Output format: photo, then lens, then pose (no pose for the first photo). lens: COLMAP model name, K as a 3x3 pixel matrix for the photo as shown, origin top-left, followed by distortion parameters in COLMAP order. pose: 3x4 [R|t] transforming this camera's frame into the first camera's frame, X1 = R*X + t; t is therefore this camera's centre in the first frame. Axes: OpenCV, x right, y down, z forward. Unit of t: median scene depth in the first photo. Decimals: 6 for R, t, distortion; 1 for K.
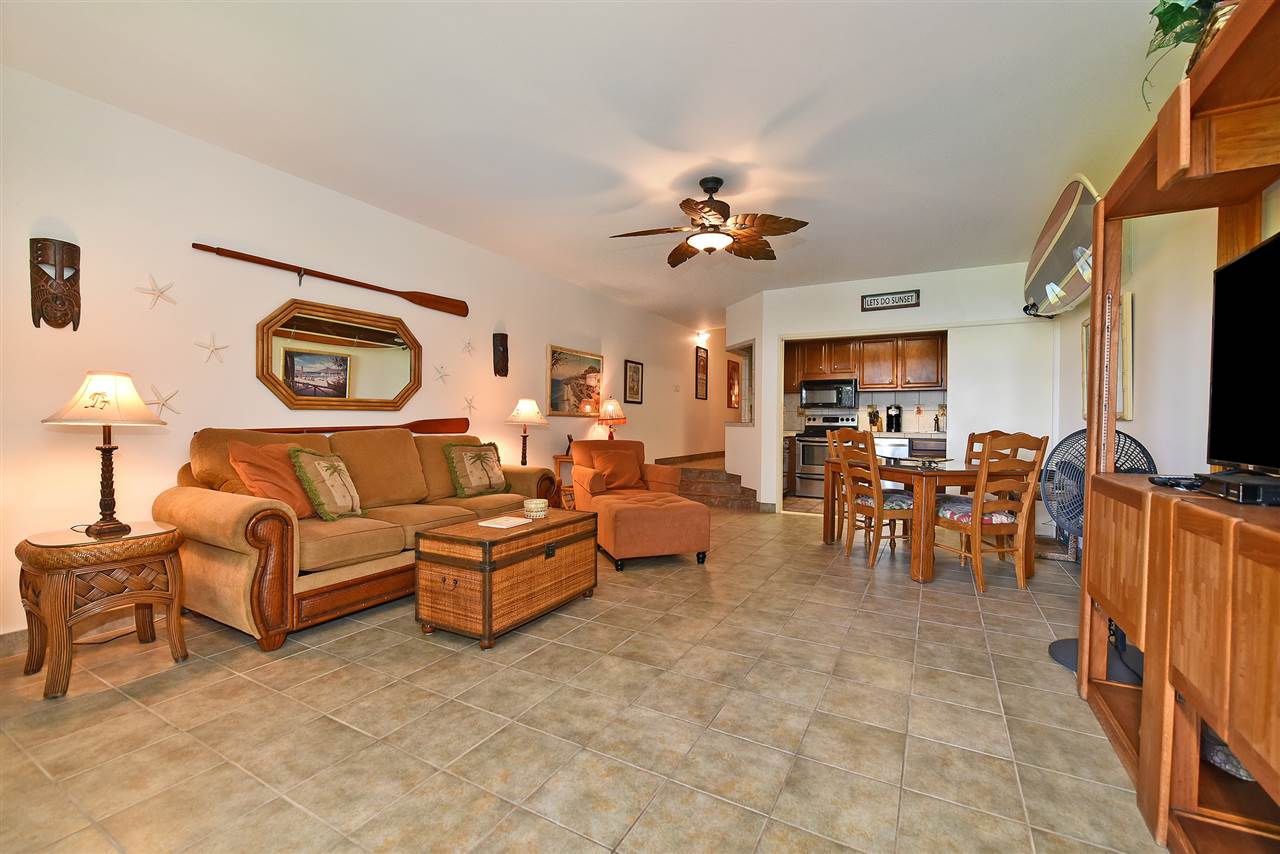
lens RADIAL K [[524.4, 0, 638.0], [0, 524.4, 429.6], [0, 0, 1]] dist [0.007429, -0.004401]
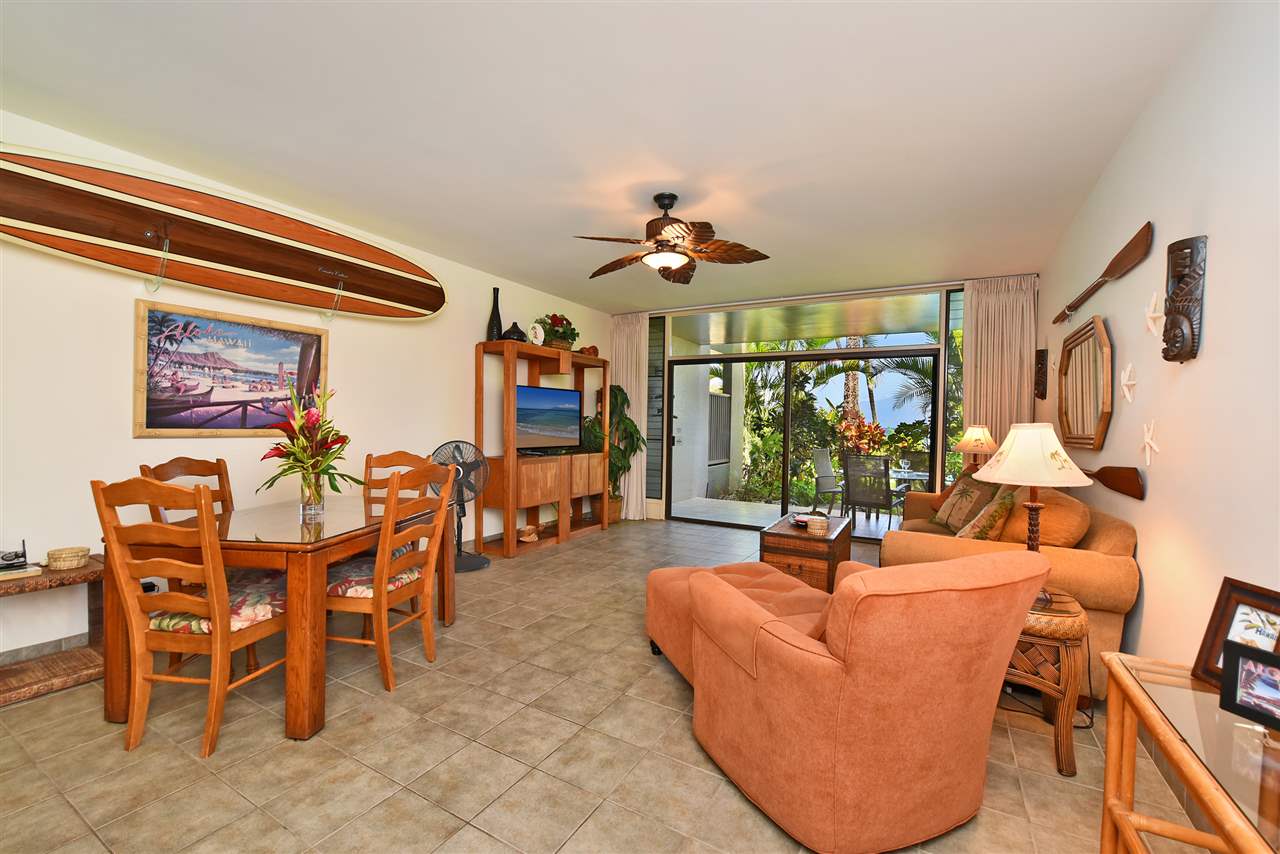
lens RADIAL K [[524.4, 0, 662.2], [0, 524.4, 430.0], [0, 0, 1]] dist [0.007429, -0.004401]
pose [[-0.999071, -0.016863, -0.039660, 0.161503], [-0.017780, 0.999580, 0.022877, -0.068343], [0.039258, 0.023561, -0.998951, 1.867486]]
